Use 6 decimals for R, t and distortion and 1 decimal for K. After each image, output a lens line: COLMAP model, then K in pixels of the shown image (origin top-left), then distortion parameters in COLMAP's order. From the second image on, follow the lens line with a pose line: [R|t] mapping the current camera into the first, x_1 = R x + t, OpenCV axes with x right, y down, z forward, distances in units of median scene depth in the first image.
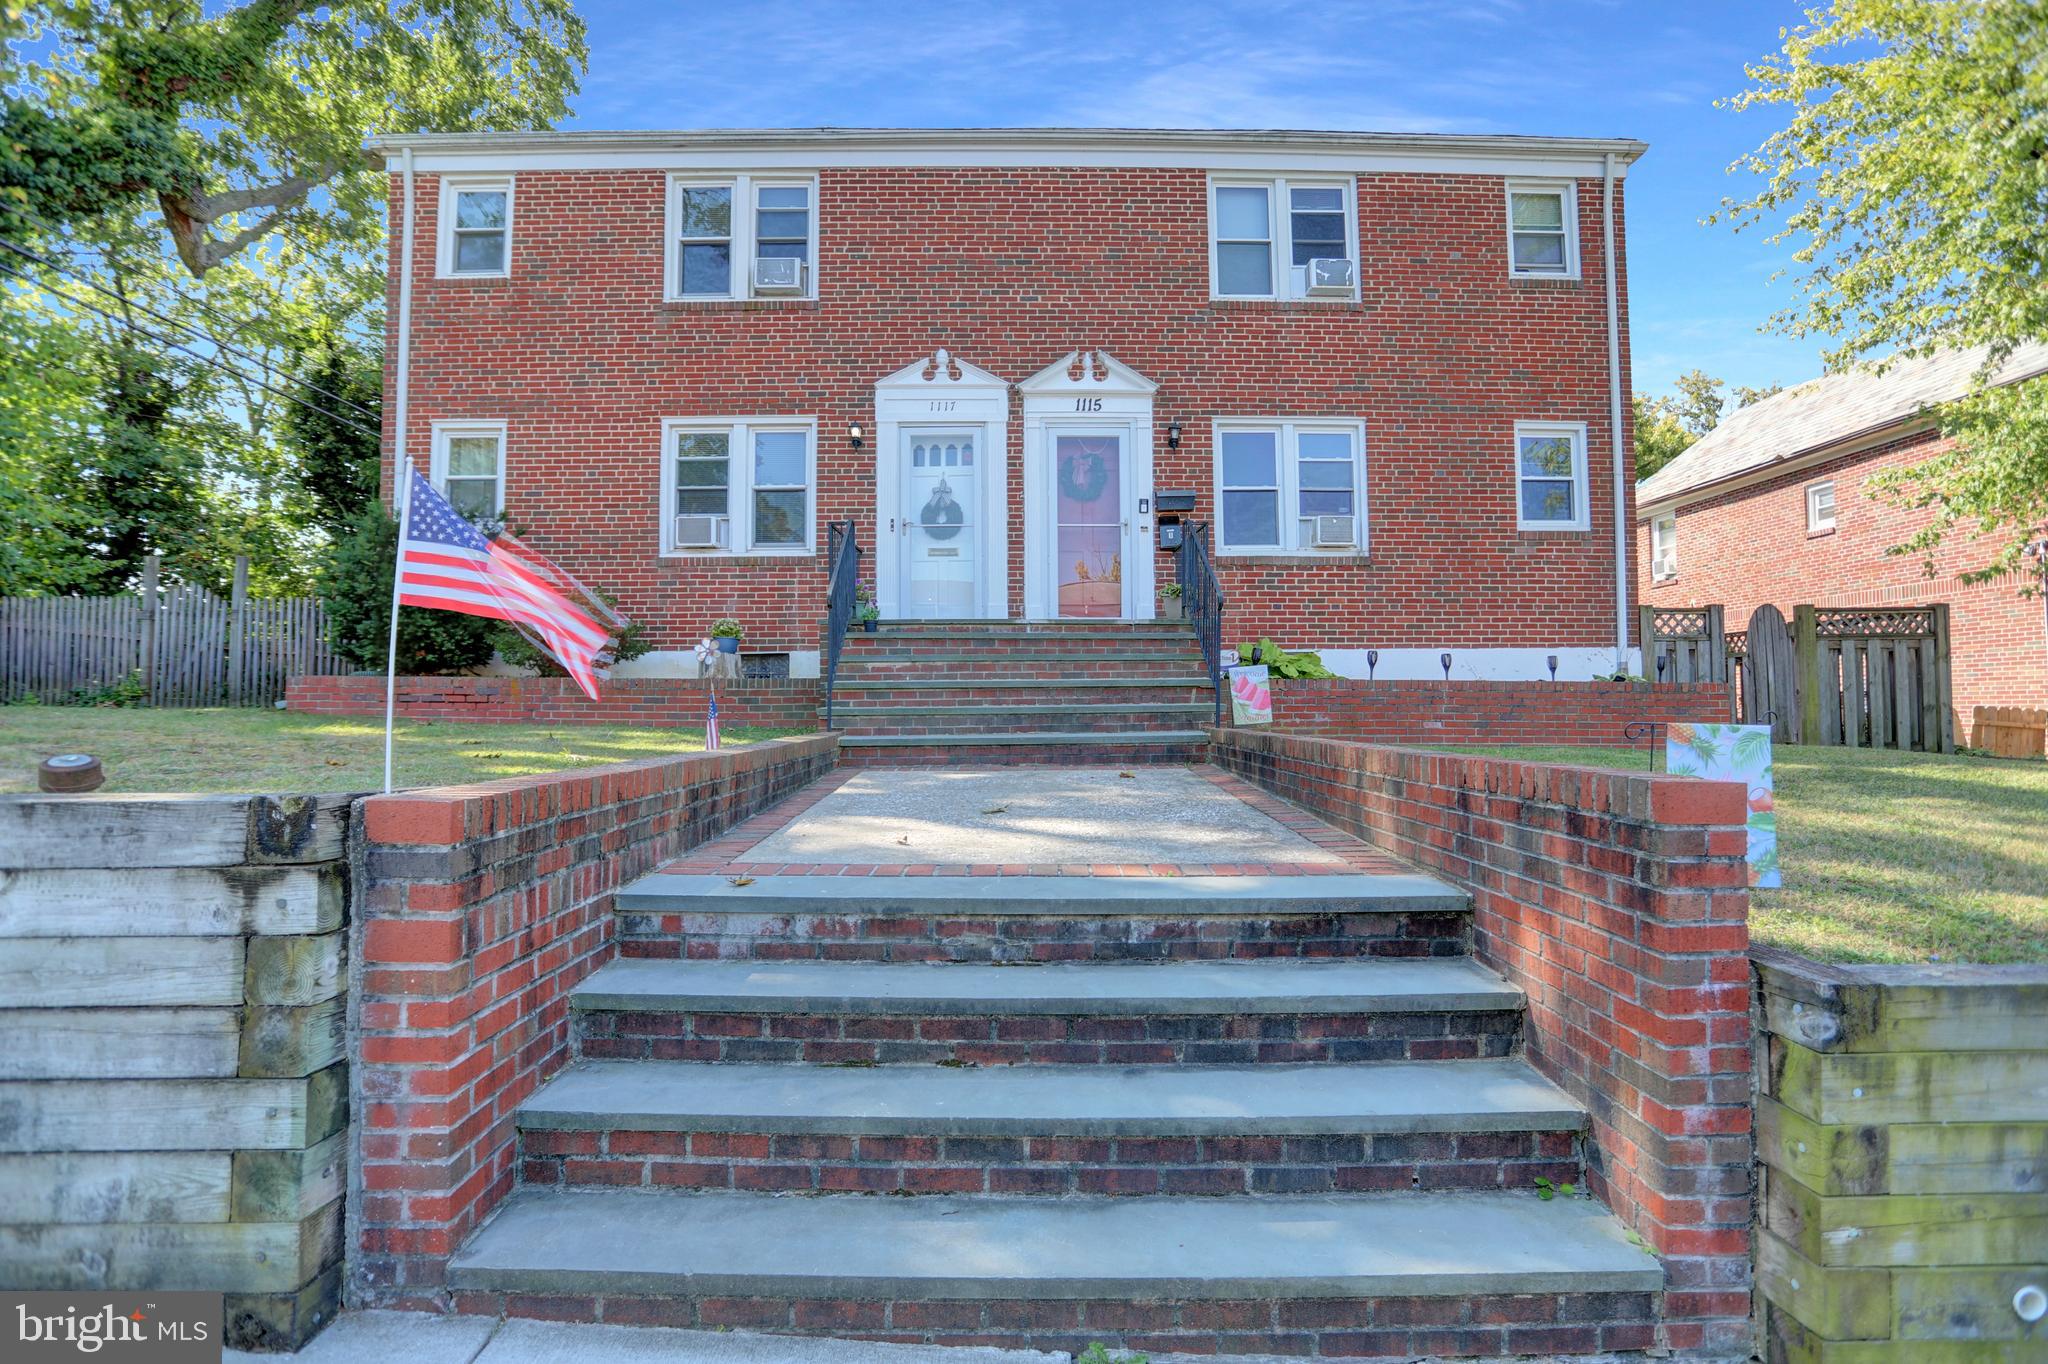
lens RADIAL K [[991.3, 0, 1033.7], [0, 991.3, 678.9], [0, 0, 1]] dist [-0.070635, 0.029221]
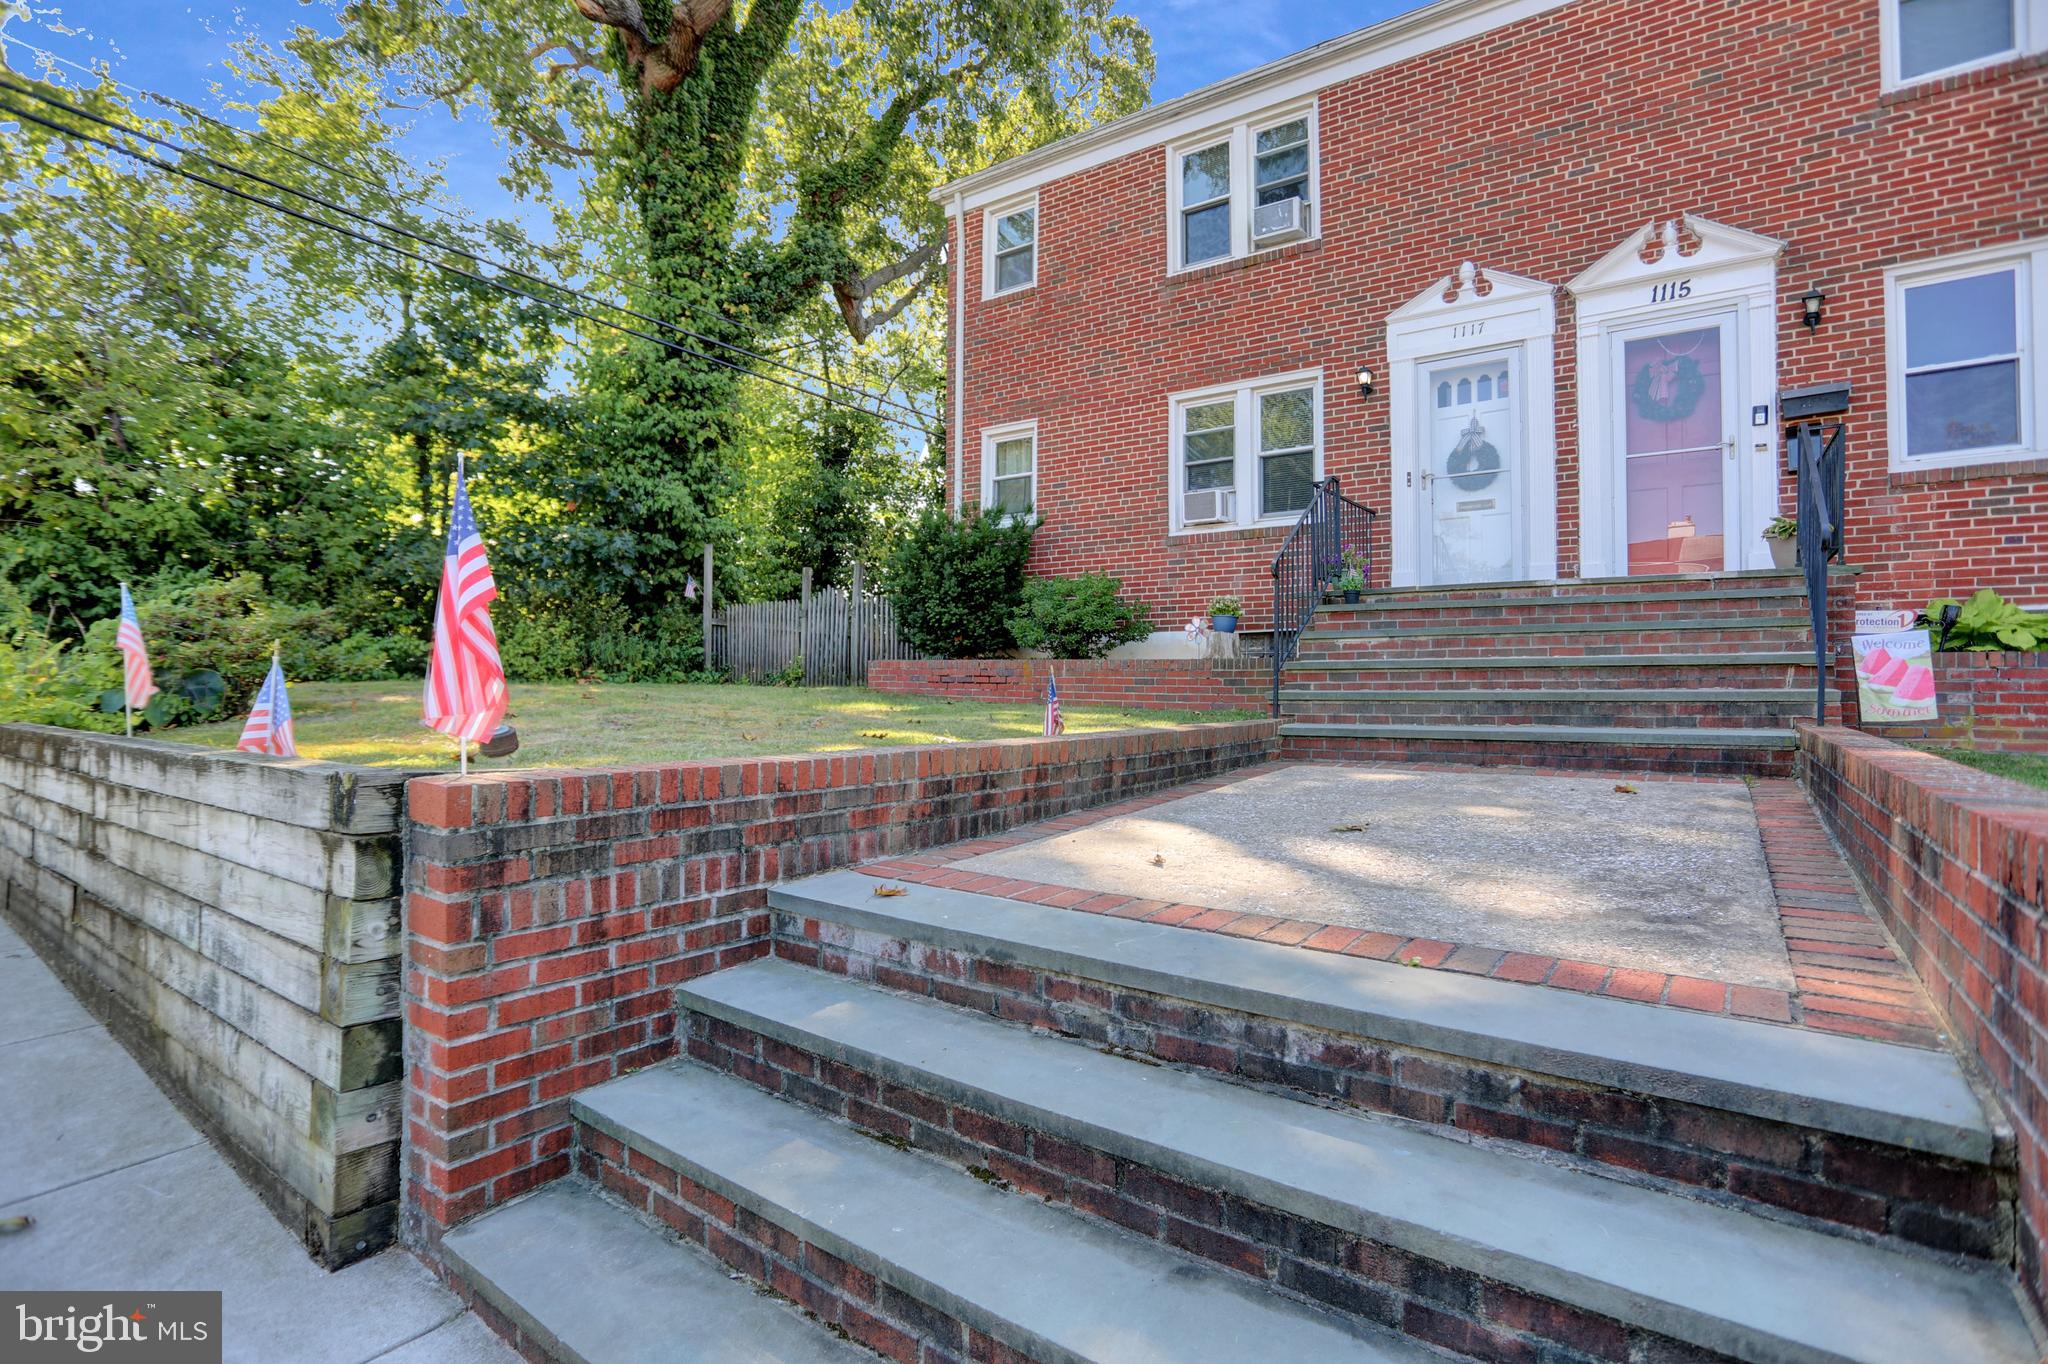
lens RADIAL K [[991.3, 0, 1028.6], [0, 991.3, 679.4], [0, 0, 1]] dist [-0.070635, 0.029221]
pose [[0.802192, 0.002476, -0.597061, 0.100524], [0.010232, 0.999788, 0.017894, 0.000548], [0.596978, -0.020464, 0.801996, 0.112523]]
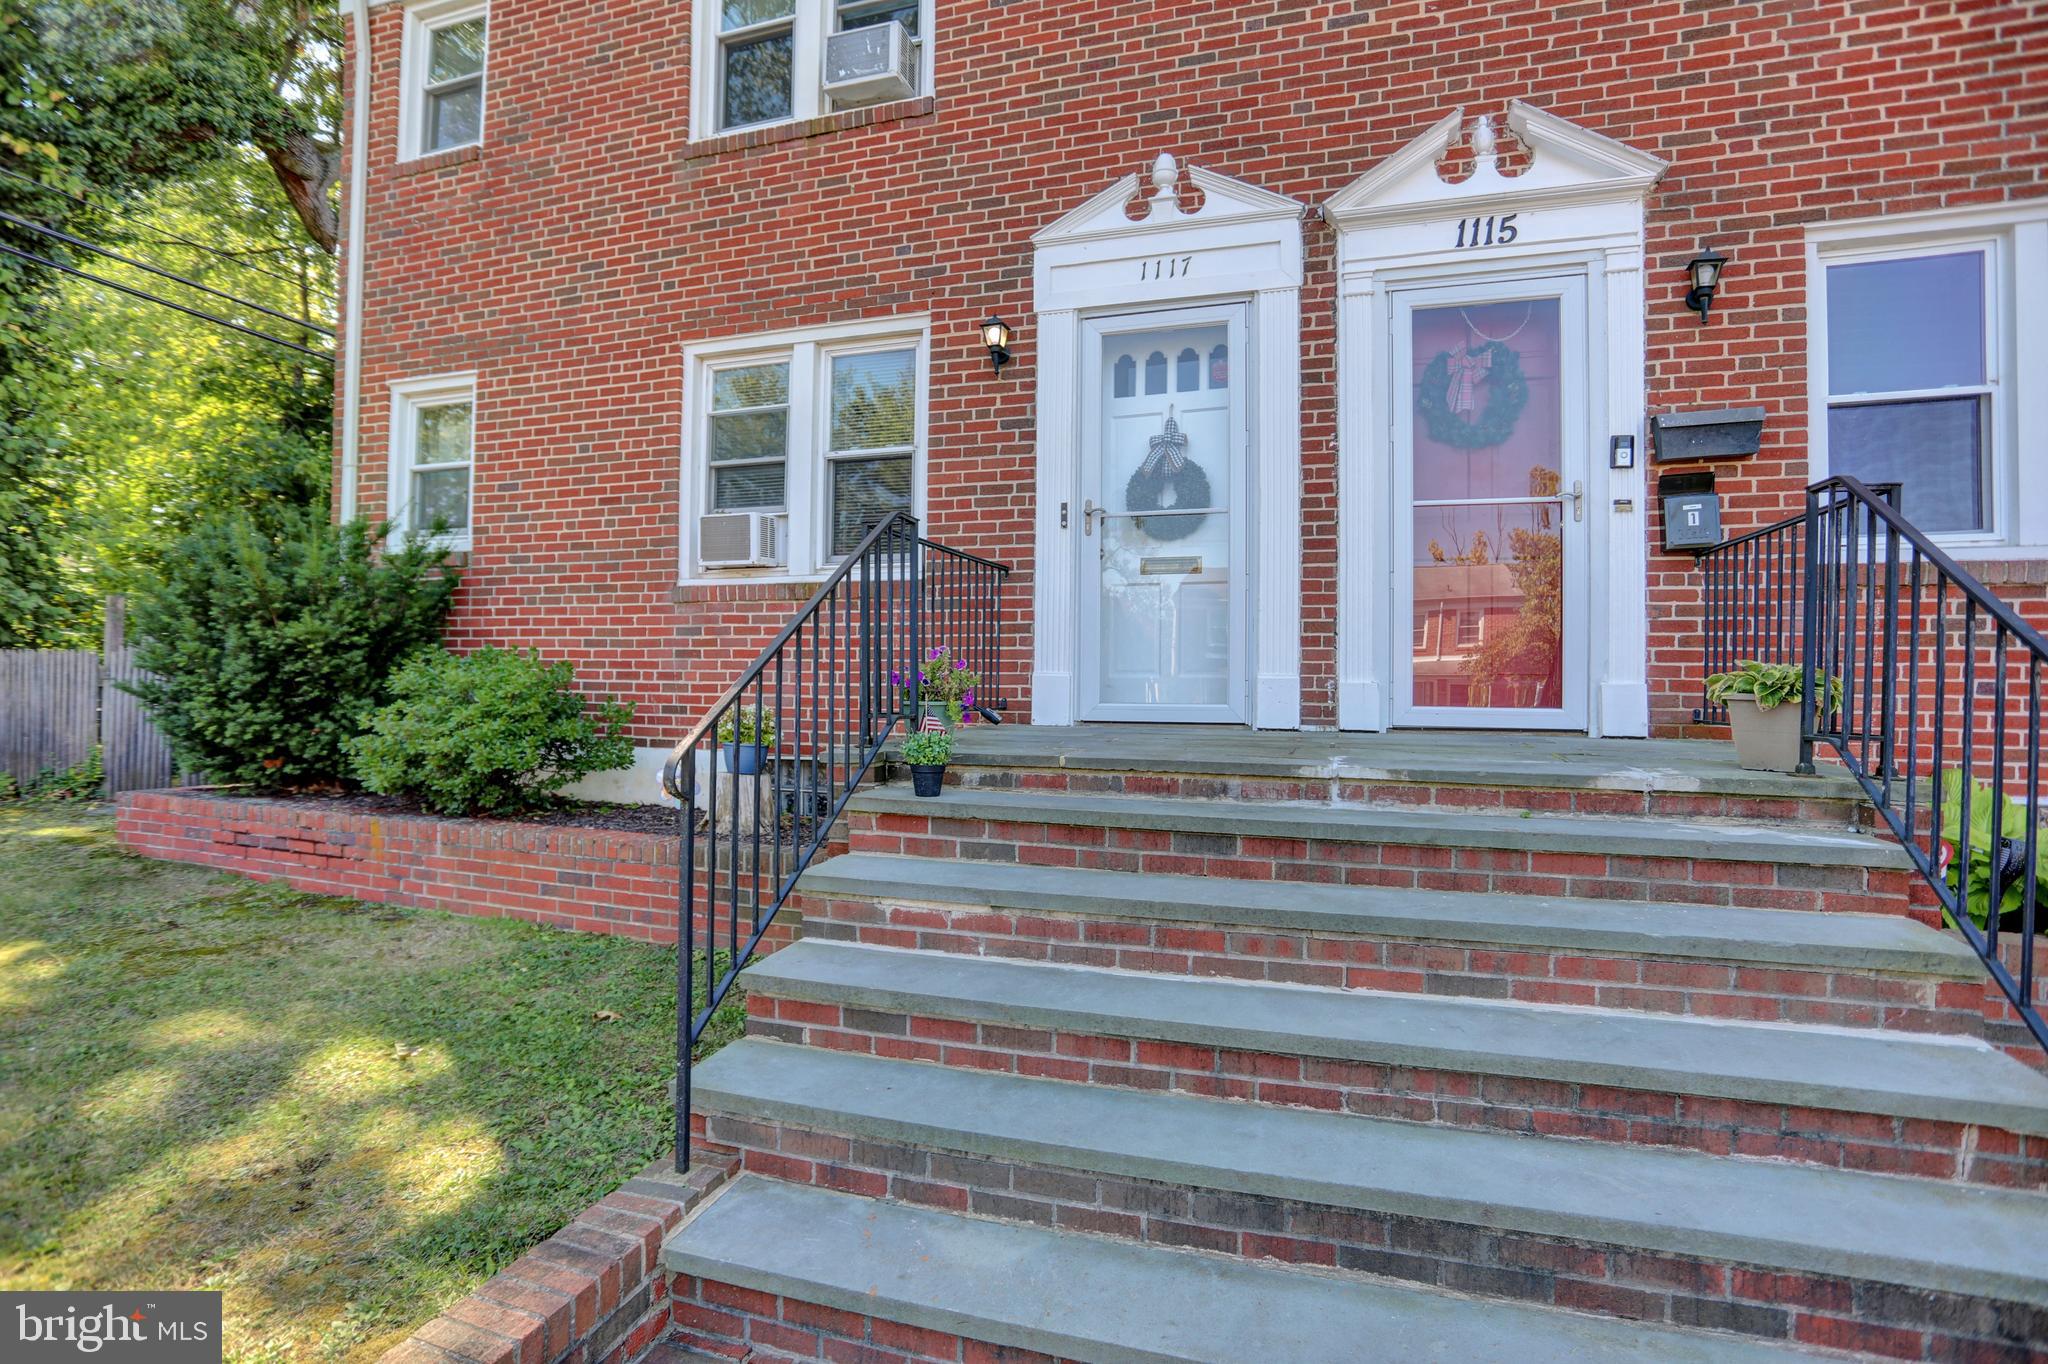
lens RADIAL K [[991.3, 0, 1033.2], [0, 991.3, 677.5], [0, 0, 1]] dist [-0.070635, 0.029221]
pose [[0.946449, 0.013378, -0.322576, 0.005075], [-0.006242, 0.999713, 0.023148, -0.084398], [0.322793, -0.019895, 0.946261, 0.514941]]
